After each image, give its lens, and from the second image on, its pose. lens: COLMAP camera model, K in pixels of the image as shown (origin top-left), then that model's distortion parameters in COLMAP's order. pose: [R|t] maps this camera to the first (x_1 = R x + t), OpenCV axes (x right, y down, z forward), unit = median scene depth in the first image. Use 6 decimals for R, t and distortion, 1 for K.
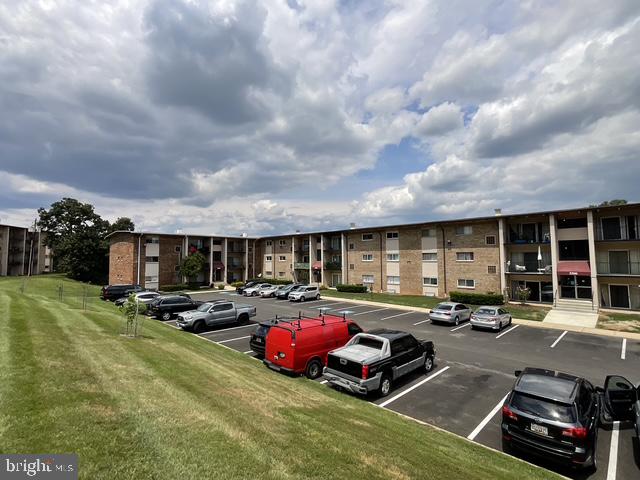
lens RADIAL K [[318.9, 0, 320.0], [0, 318.9, 240.0], [0, 0, 1]] dist [0.001600, -0.000065]
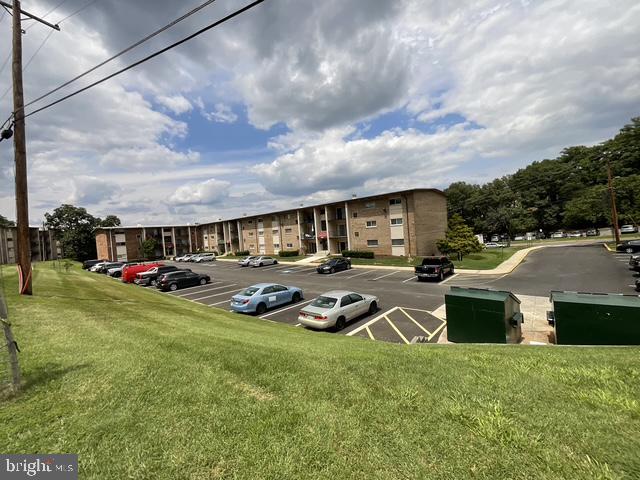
lens RADIAL K [[263.6, 0, 323.0], [0, 263.6, 239.3], [0, 0, 1]] dist [0.001606, 0.000453]
pose [[0.996027, -0.068619, 0.056751, 0.360538], [0.063378, 0.993969, 0.089496, -0.015484], [-0.062550, -0.085543, 0.994369, -0.328924]]
